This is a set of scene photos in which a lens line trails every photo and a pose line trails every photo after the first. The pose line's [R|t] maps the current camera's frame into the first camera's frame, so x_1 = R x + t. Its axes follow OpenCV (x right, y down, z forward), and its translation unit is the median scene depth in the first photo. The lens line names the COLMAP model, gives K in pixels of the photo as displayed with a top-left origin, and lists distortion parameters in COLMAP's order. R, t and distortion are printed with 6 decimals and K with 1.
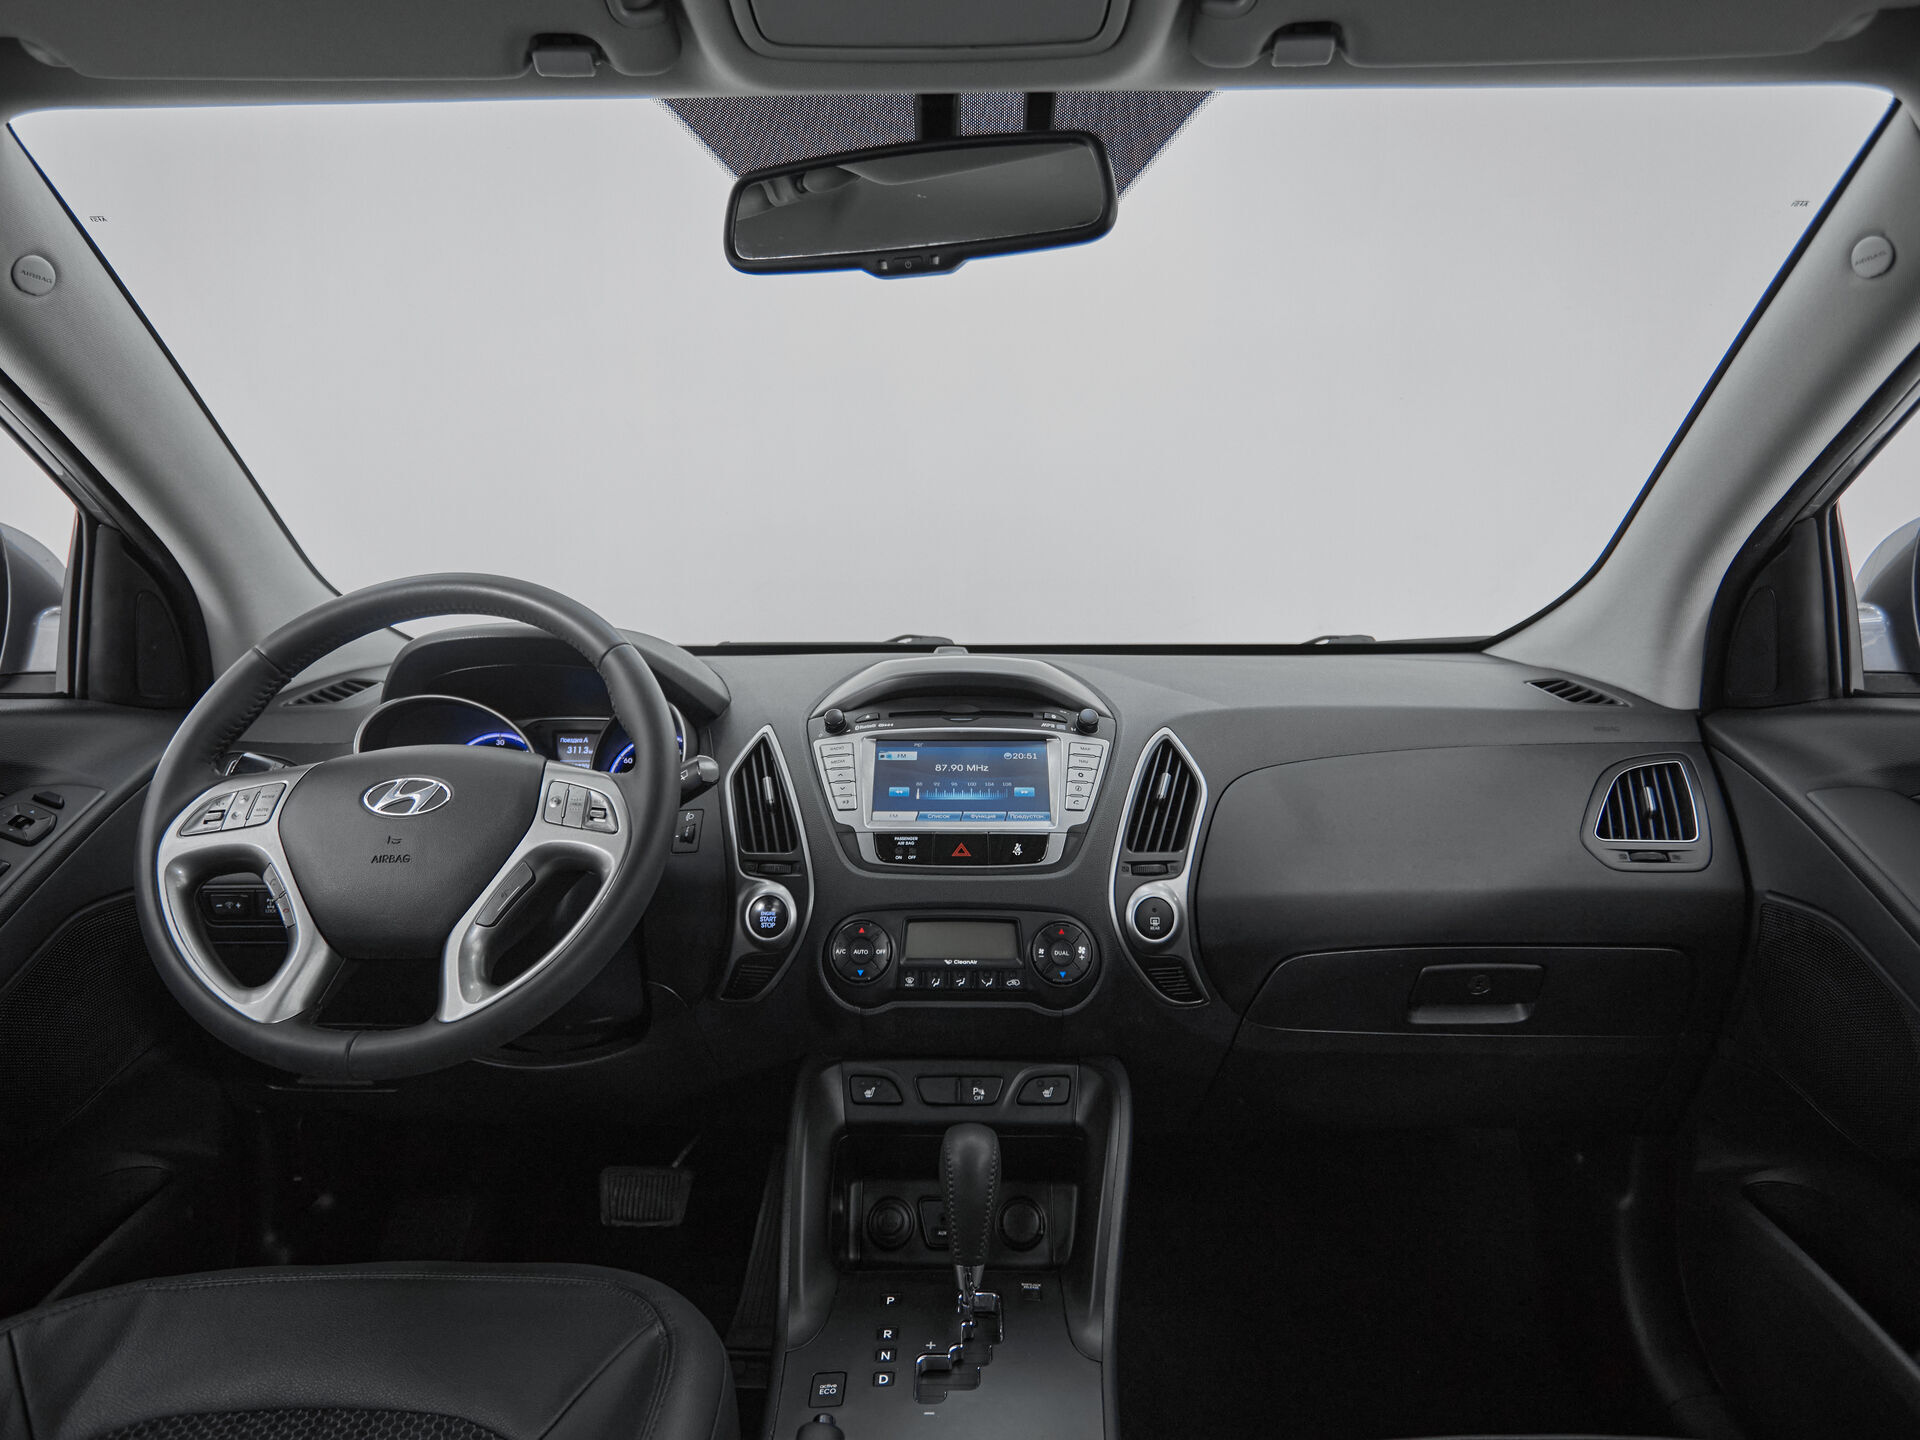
lens RADIAL K [[1077.4, 0, 931.8], [0, 1077.4, 701.2], [0, 0, 1]] dist [-0.003178, -0.002991]
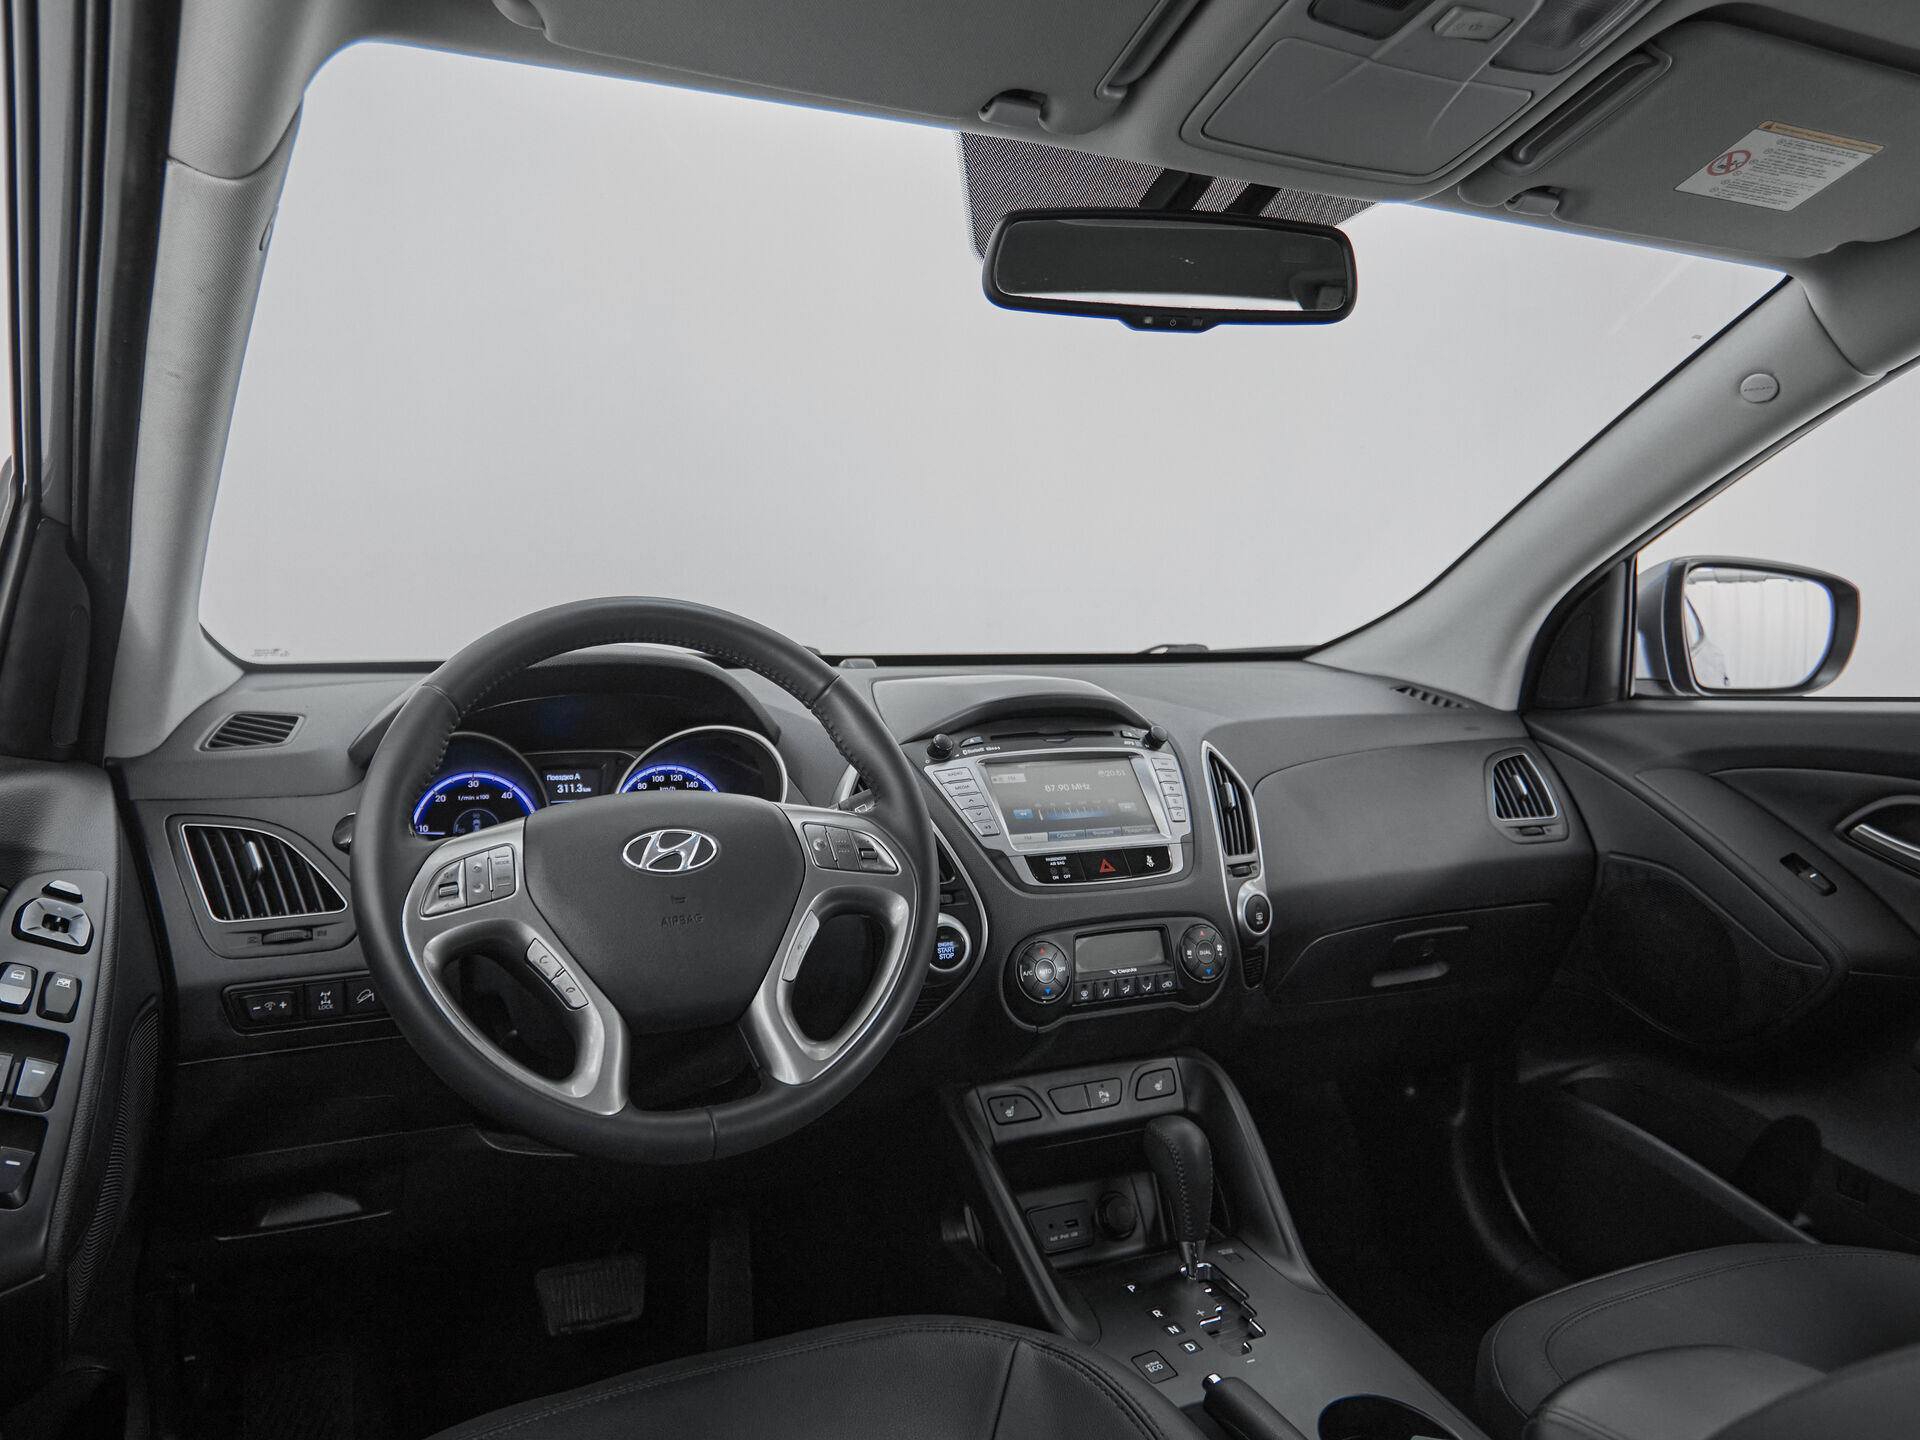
lens RADIAL K [[1266.6, 0, 857.4], [0, 1266.6, 720.7], [0, 0, 1]] dist [-0.003836, -0.000689]
pose [[0.915512, -0.028875, 0.401252, -0.672531], [0.020599, 0.999477, 0.024925, -0.038053], [-0.401762, -0.014554, 0.915628, -0.029037]]
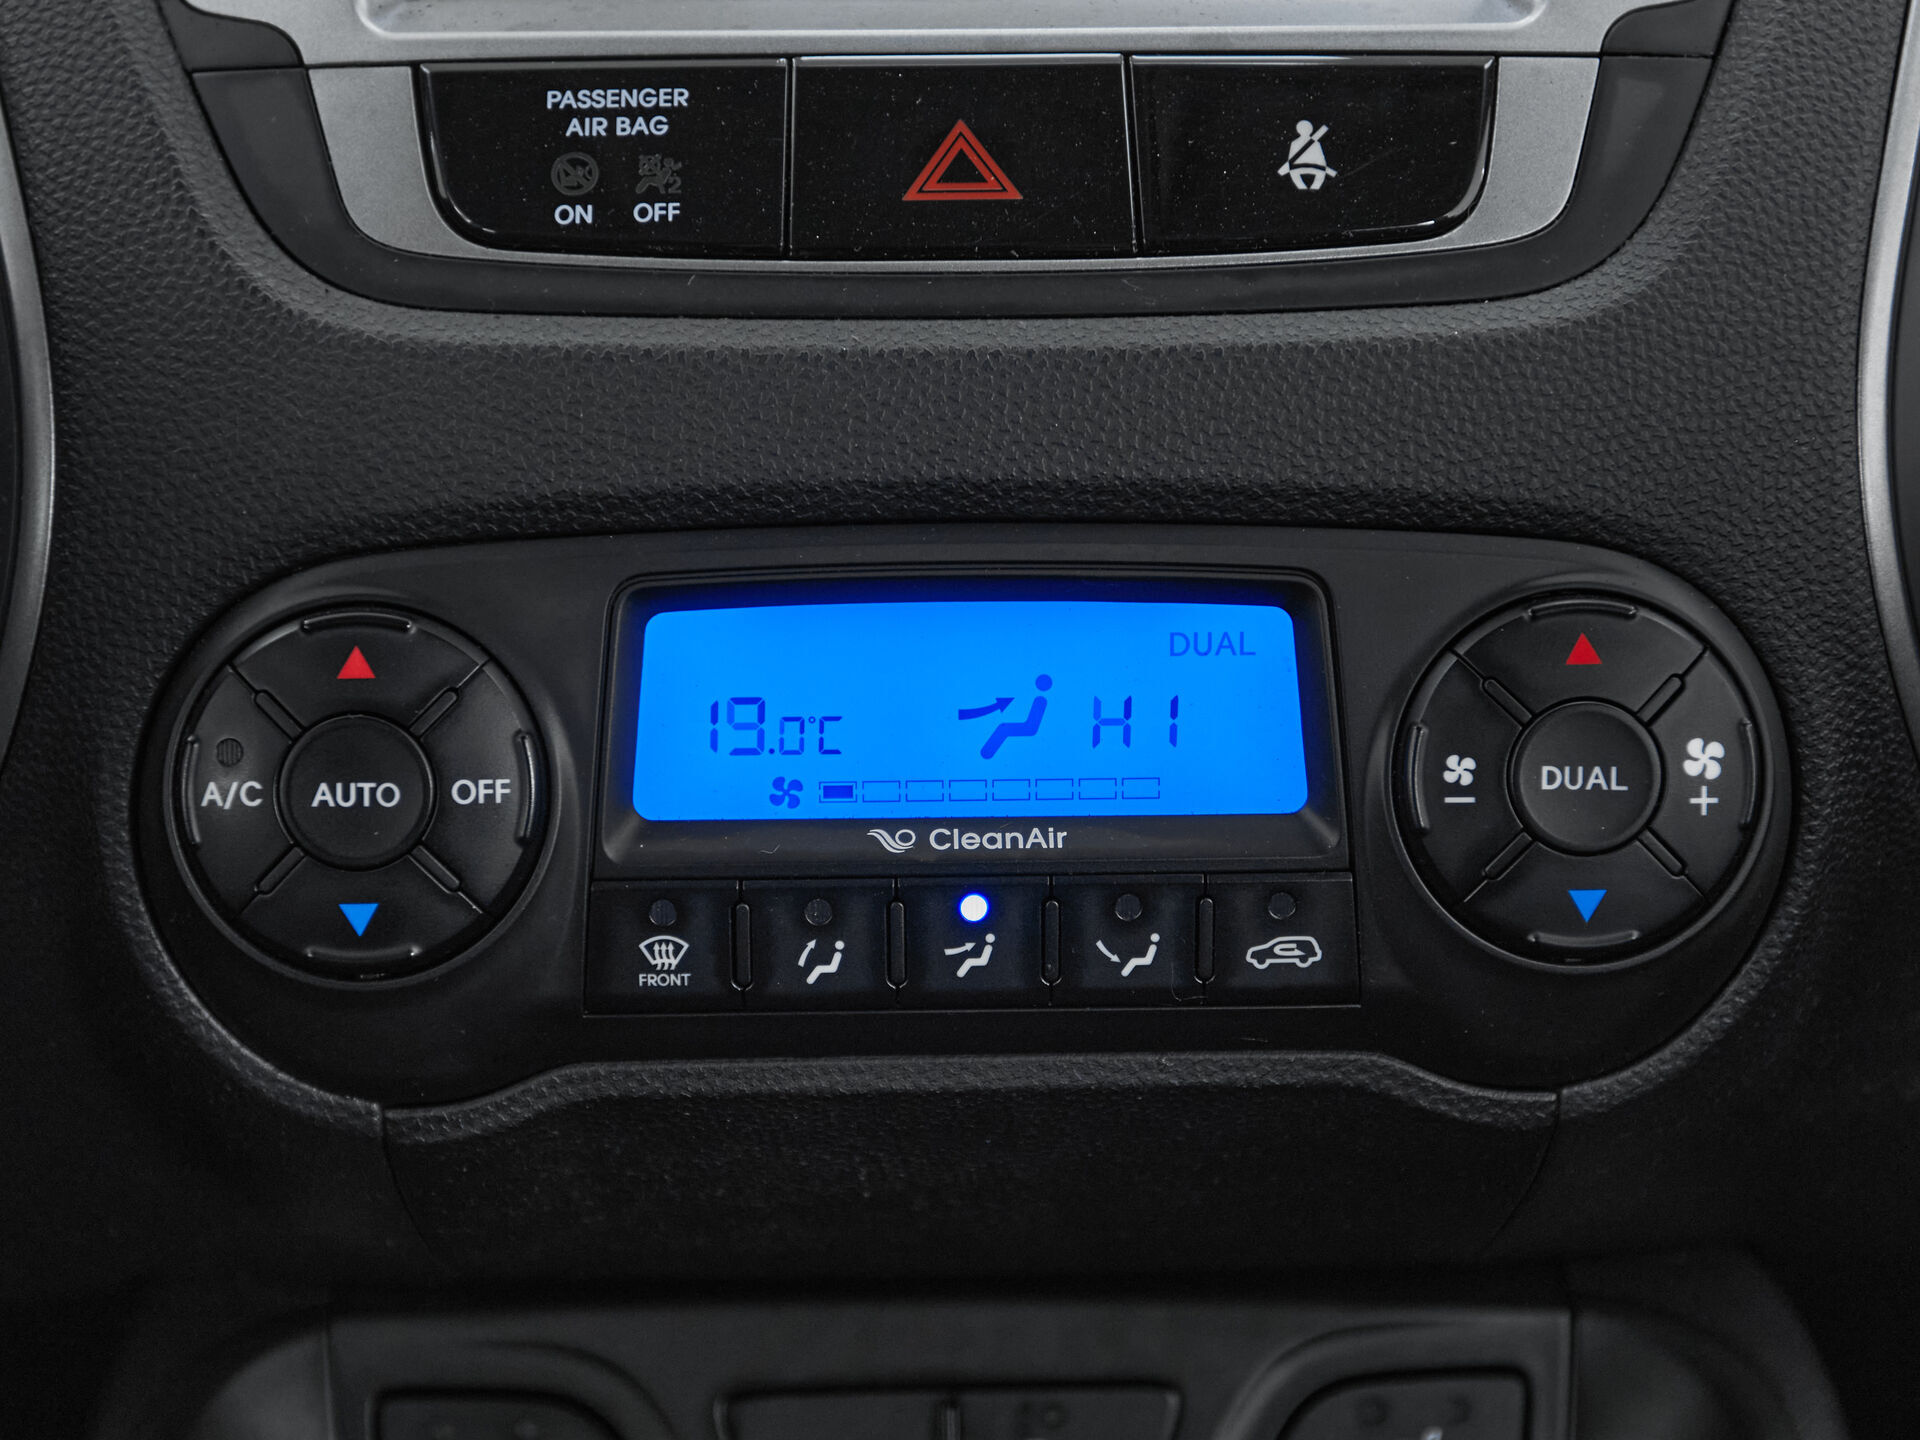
lens RADIAL K [[3193.2, 0, 911.7], [0, 3193.2, 676.2], [0, 0, 1]] dist [0.023553, 0.007267]
pose [[0.998692, -0.021613, 0.046348, -0.003913], [0.008691, 0.964855, 0.262640, 0.084725], [-0.050395, -0.261893, 0.963780, 0.508789]]
